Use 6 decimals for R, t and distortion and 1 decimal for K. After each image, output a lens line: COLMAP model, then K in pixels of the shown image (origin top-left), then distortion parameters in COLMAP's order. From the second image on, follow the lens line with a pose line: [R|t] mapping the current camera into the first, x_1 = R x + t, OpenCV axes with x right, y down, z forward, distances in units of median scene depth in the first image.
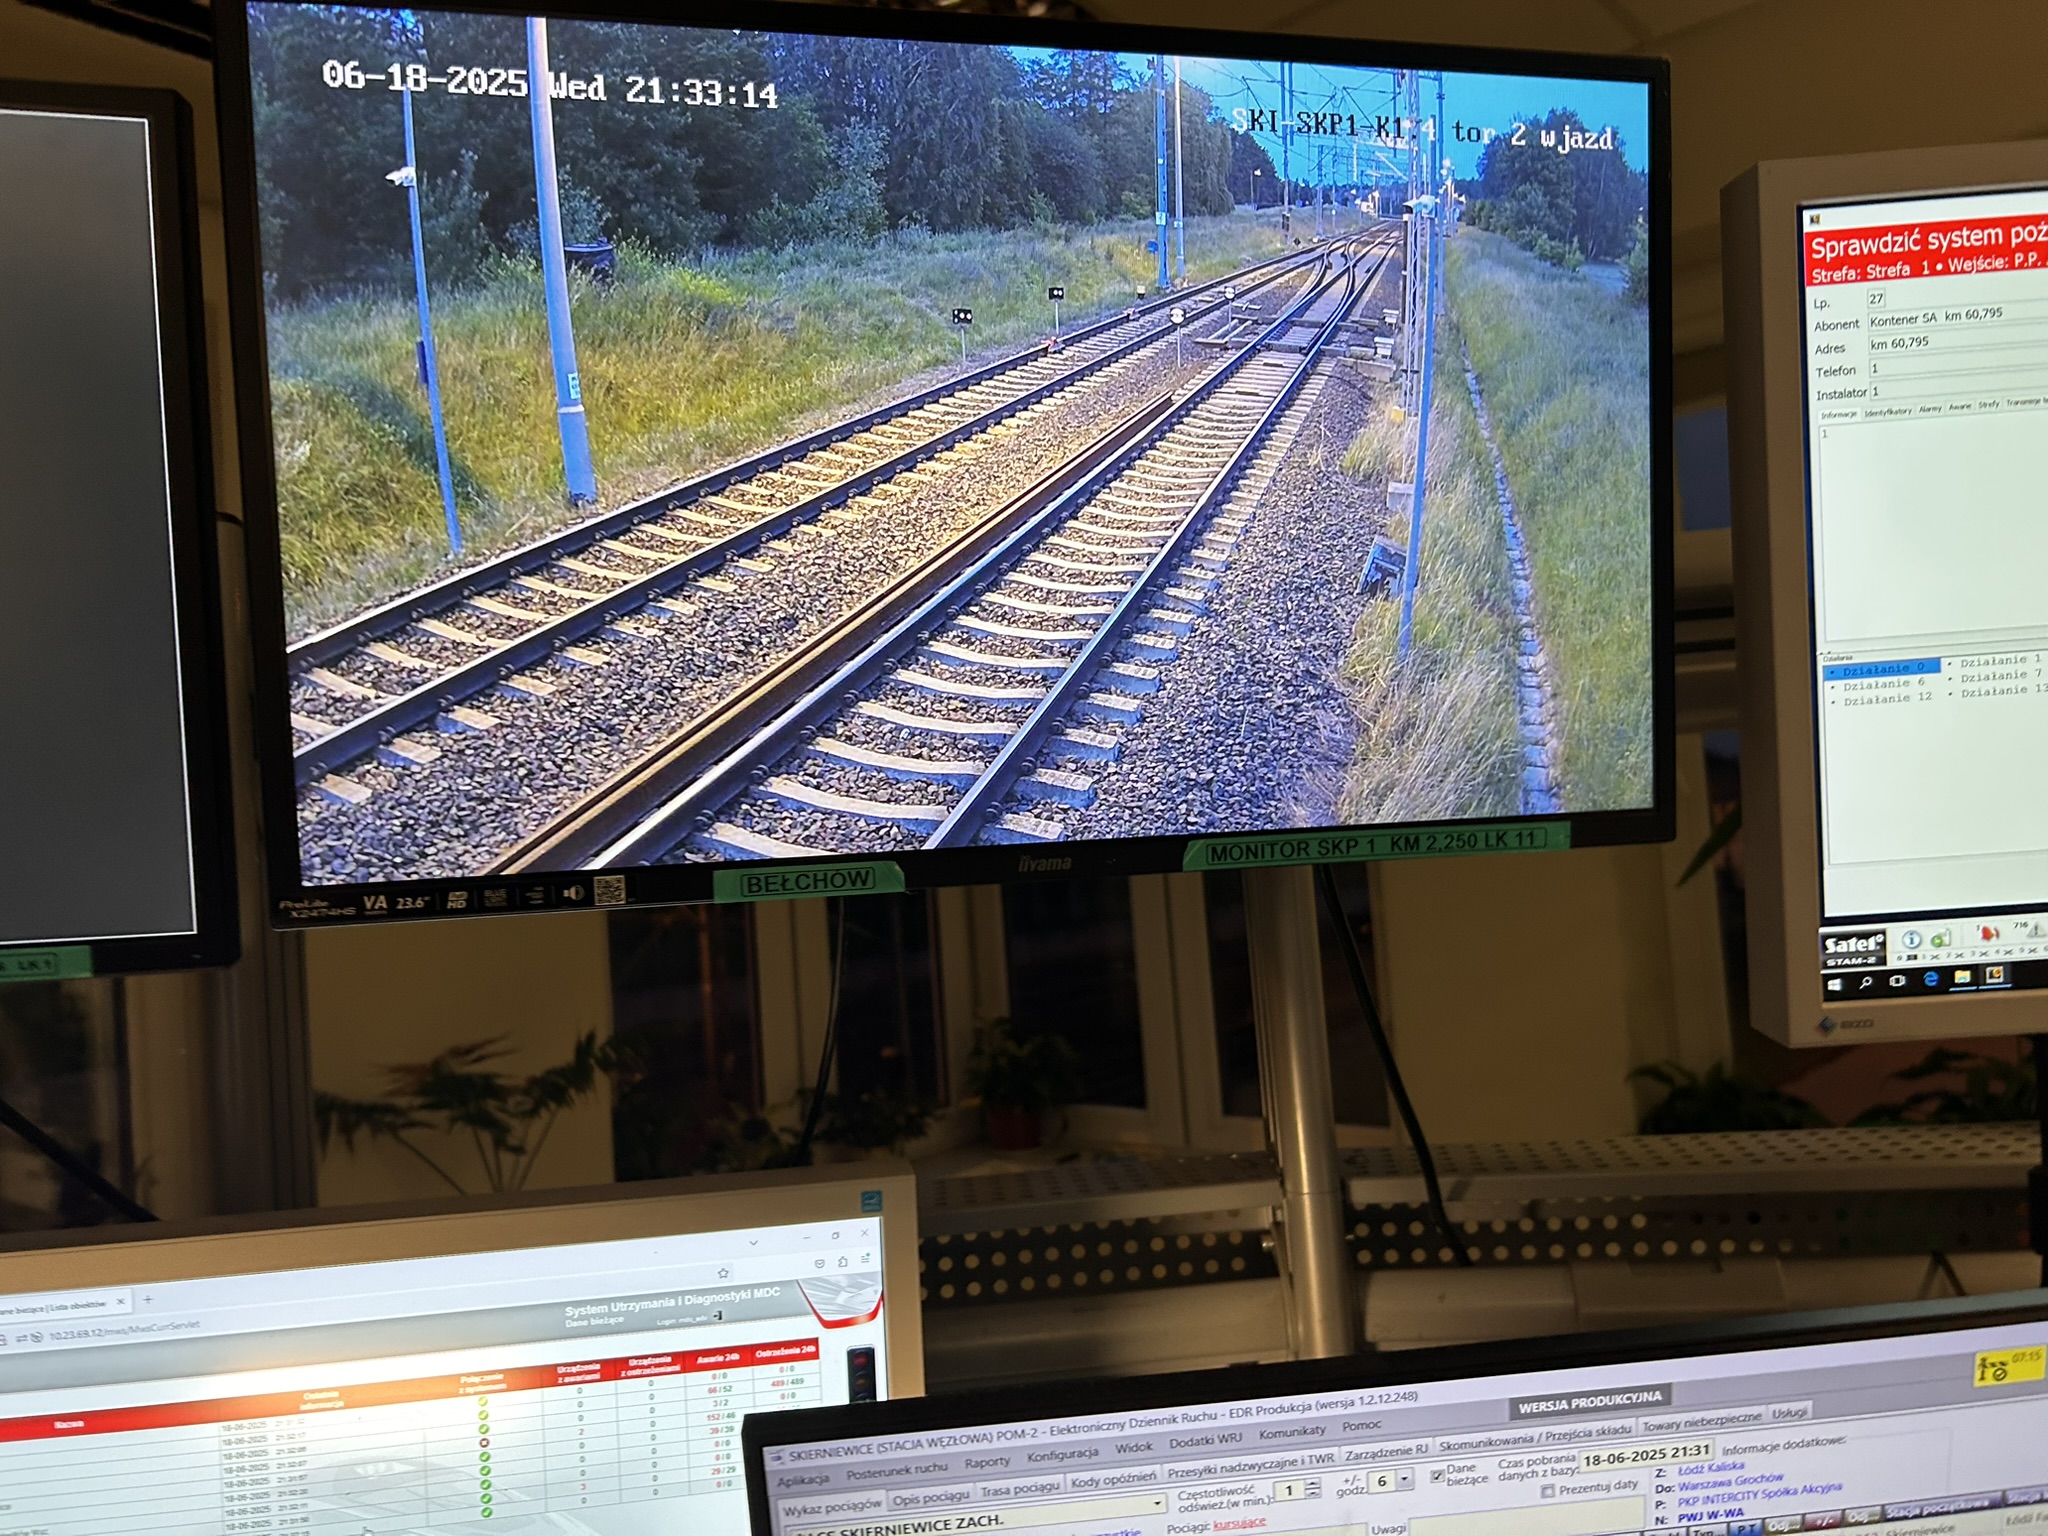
lens RADIAL K [[1589.9, 0, 1024.0], [0, 1589.9, 768.0], [0, 0, 1]] dist [0.030394, -0.016467]
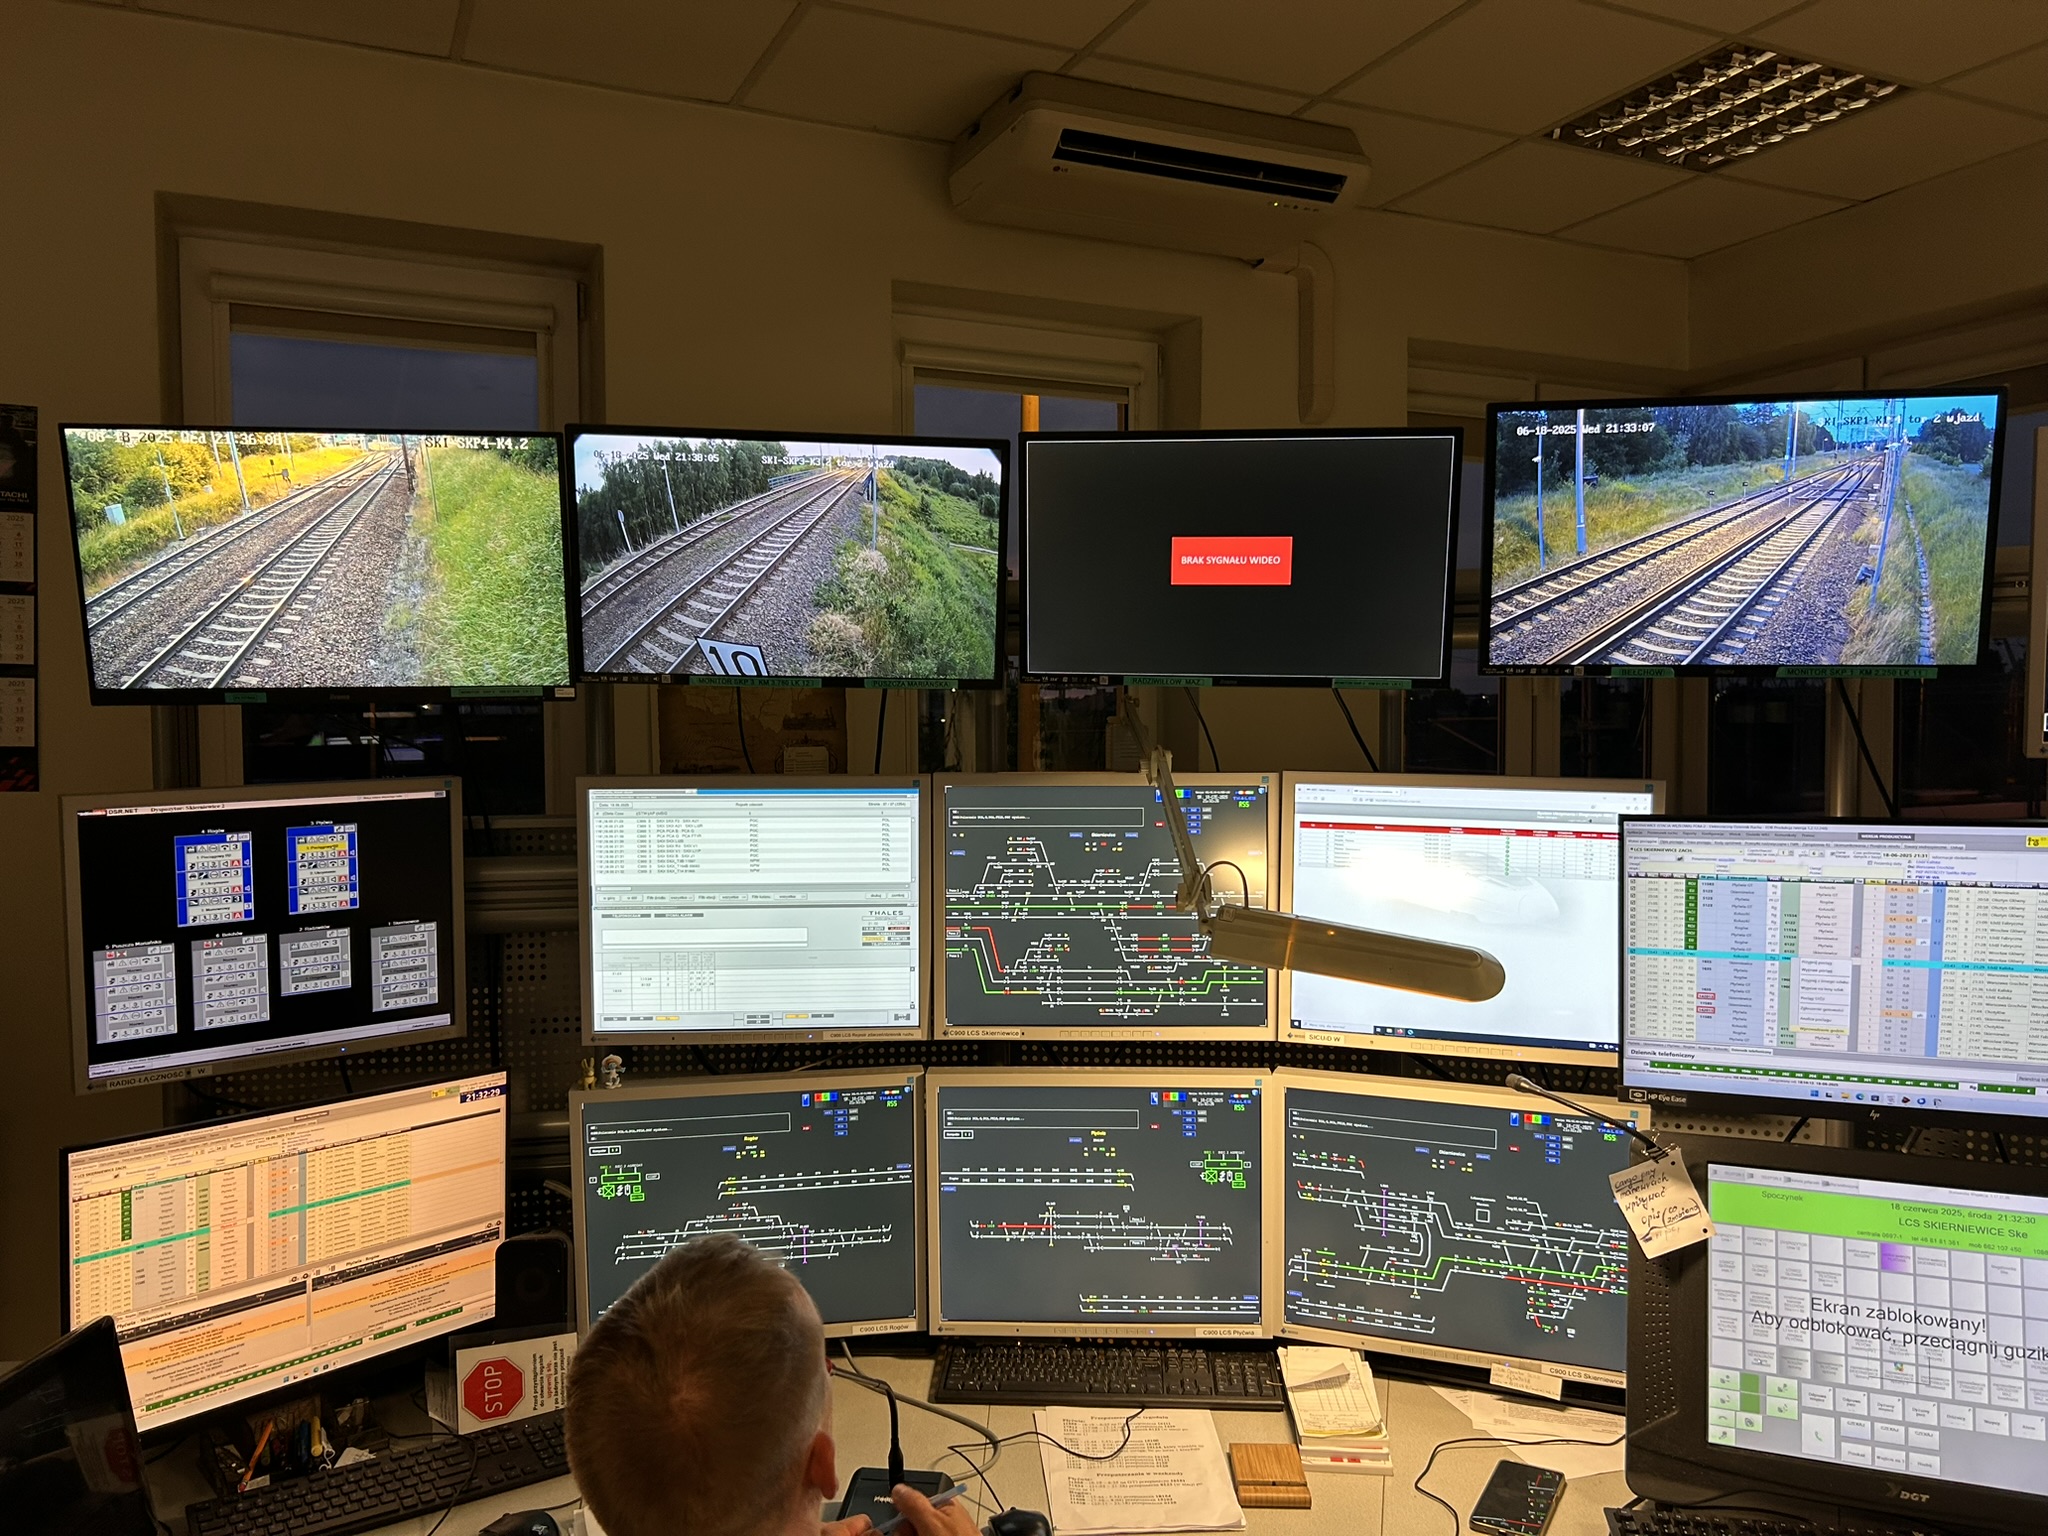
lens RADIAL K [[1589.9, 0, 1024.0], [0, 1589.9, 768.0], [0, 0, 1]] dist [0.030394, -0.016467]
pose [[0.910346, 0.081437, -0.405756, 0.049313], [-0.040286, 0.993230, 0.108960, -0.035982], [0.411882, -0.082845, 0.907464, -2.383159]]
